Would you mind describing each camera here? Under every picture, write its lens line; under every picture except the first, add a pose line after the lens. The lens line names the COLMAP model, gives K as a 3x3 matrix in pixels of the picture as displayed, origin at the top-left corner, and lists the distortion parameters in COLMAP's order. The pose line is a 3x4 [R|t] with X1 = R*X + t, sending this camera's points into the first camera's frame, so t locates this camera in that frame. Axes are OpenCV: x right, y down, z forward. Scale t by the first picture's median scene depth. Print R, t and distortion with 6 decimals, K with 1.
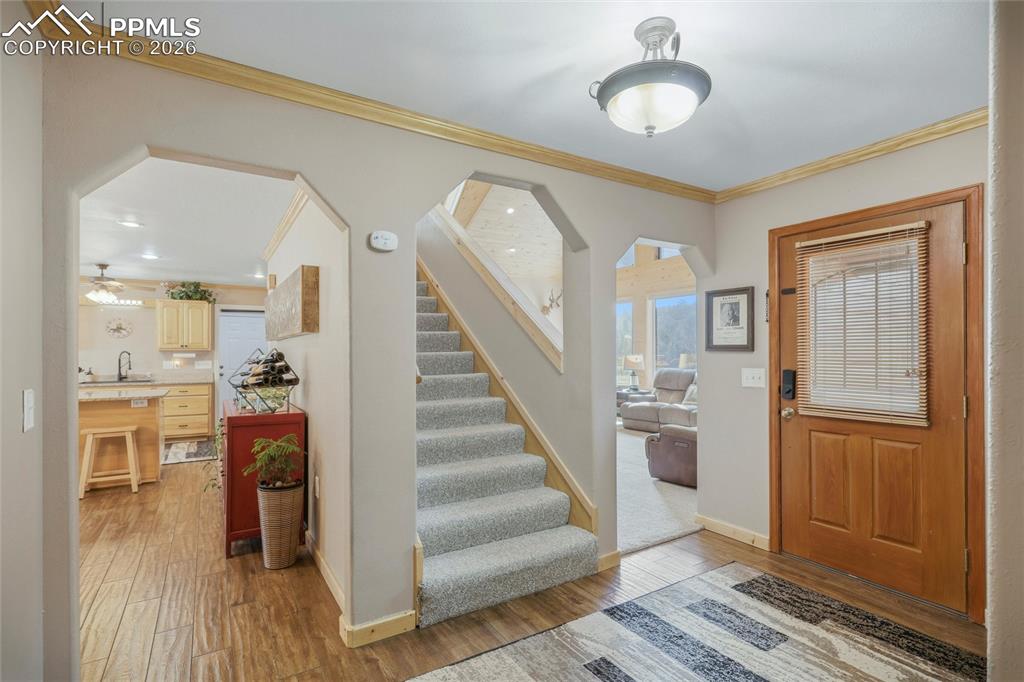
lens RADIAL K [[486.4, 0, 511.6], [0, 486.4, 355.0], [0, 0, 1]] dist [-0.001427, -0.000152]
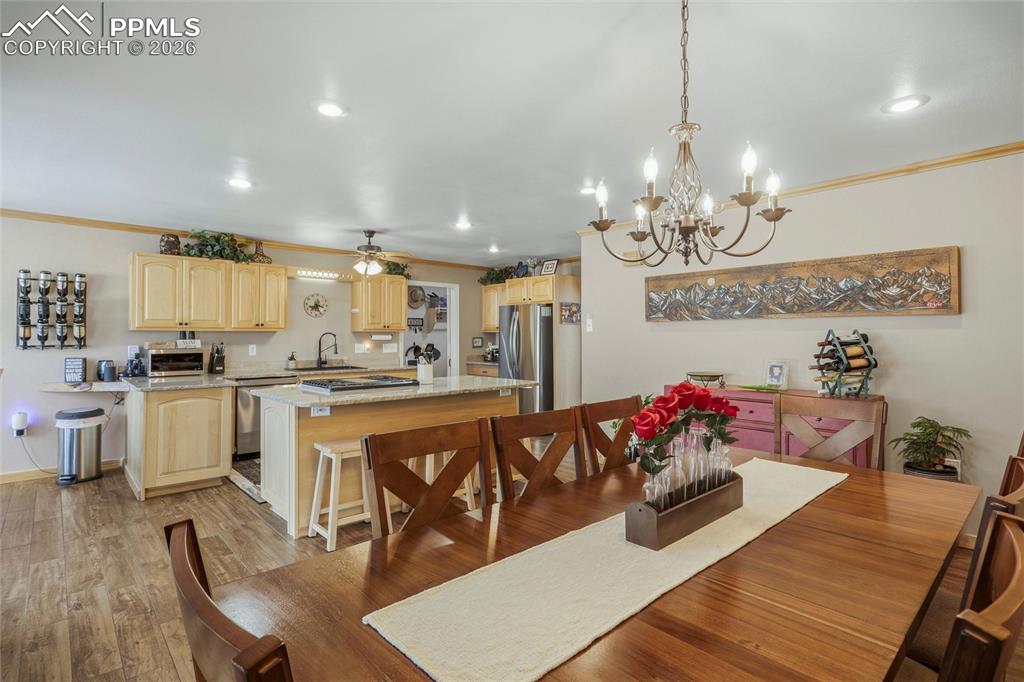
lens RADIAL K [[510.2, 0, 480.2], [0, 510.2, 337.5], [0, 0, 1]] dist [0.006318, 0.000477]
pose [[0.989070, 0.002185, 0.147428, -1.222627], [-0.002061, 0.999997, -0.000997, 0.002947], [-0.147429, 0.000683, 0.989072, 0.129684]]
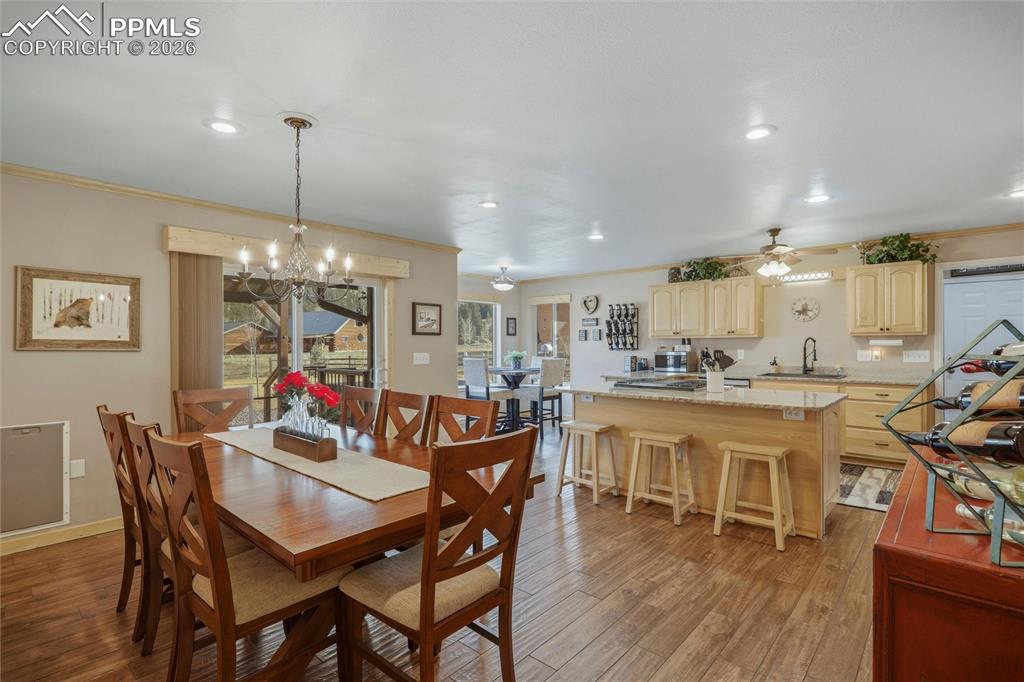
lens RADIAL K [[481.8, 0, 529.7], [0, 481.8, 341.7], [0, 0, 1]] dist [0.000340, 0.000011]
pose [[0.286605, -0.002486, -0.958046, -0.303173], [0.001845, 0.999996, -0.002043, -0.000120], [0.958047, -0.001183, 0.286608, 0.602140]]
